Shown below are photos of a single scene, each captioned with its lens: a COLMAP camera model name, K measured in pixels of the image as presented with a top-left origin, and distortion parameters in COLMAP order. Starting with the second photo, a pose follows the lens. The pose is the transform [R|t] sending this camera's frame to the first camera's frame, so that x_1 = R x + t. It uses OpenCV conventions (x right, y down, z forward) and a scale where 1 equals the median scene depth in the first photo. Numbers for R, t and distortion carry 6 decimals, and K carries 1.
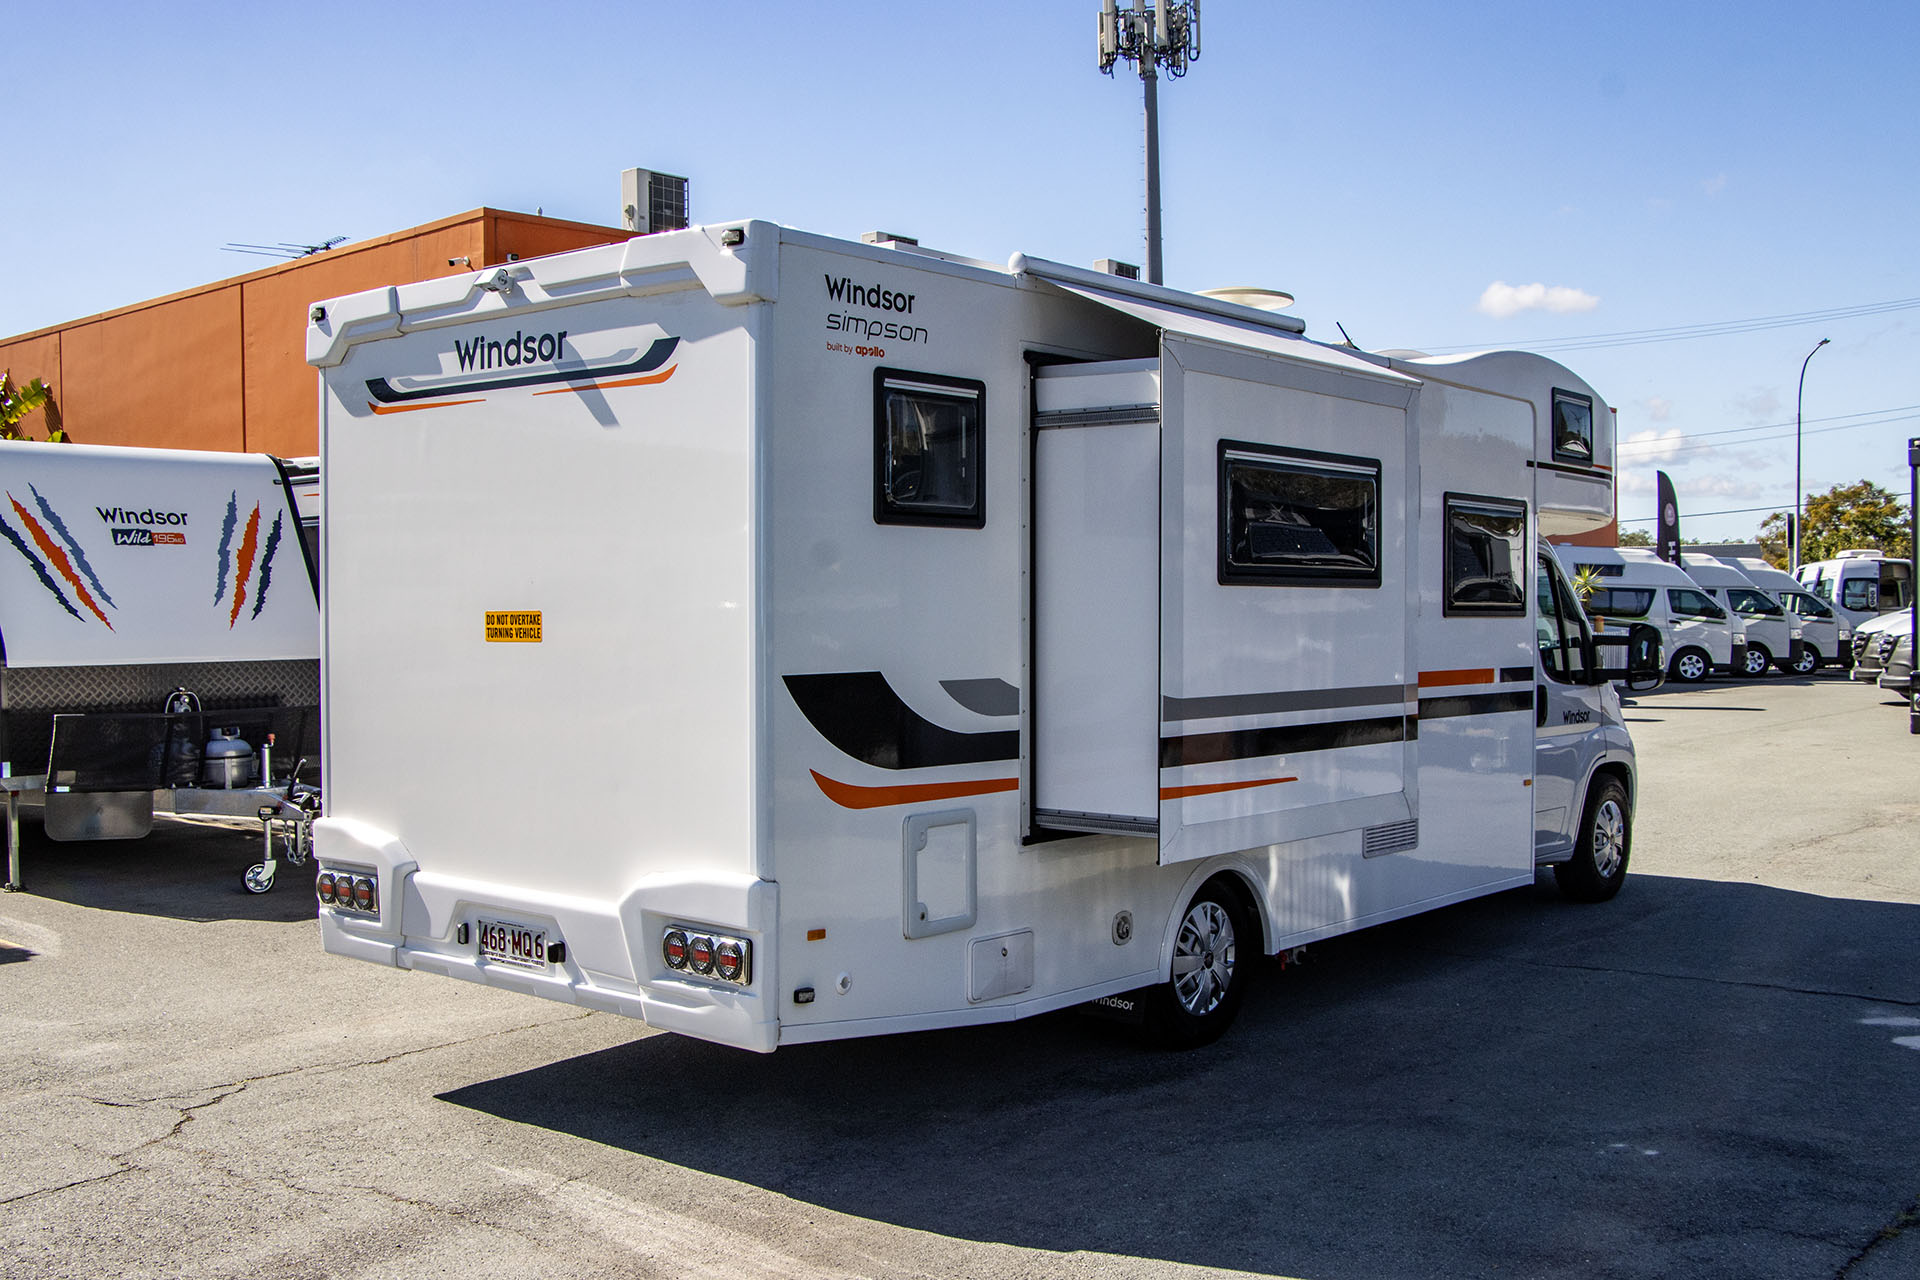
lens RADIAL K [[1909.4, 0, 970.6], [0, 1909.4, 643.5], [0, 0, 1]] dist [-0.077383, 0.000000]
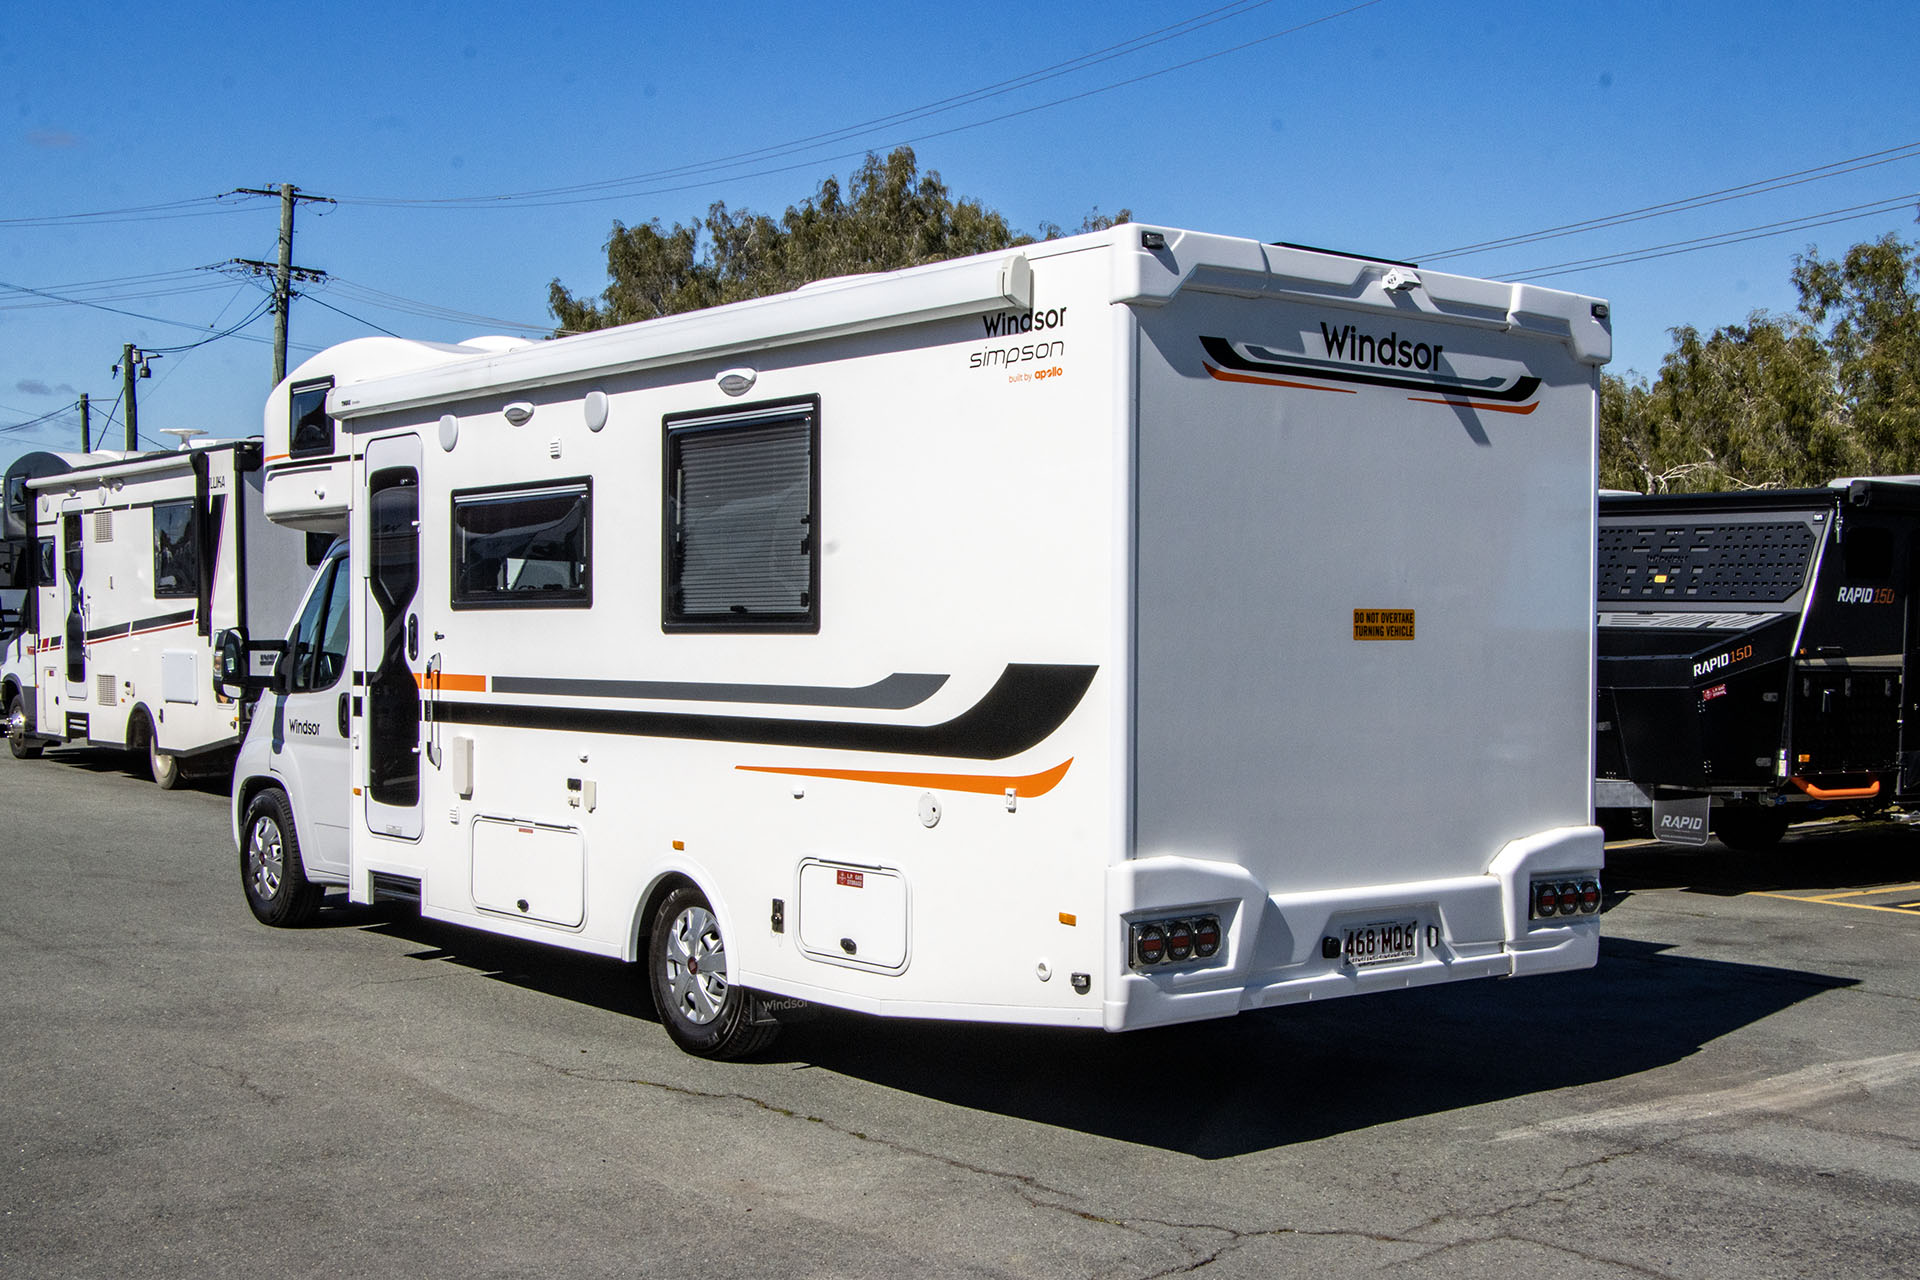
lens RADIAL K [[2280.5, 0, 966.1], [0, 2280.5, 638.5], [0, 0, 1]] dist [0.001923, 0.000000]
pose [[0.194953, -0.001078, 0.980812, -1.464380], [0.011029, 0.999939, -0.001093, -0.002726], [-0.980751, 0.011031, 0.194953, 0.981482]]
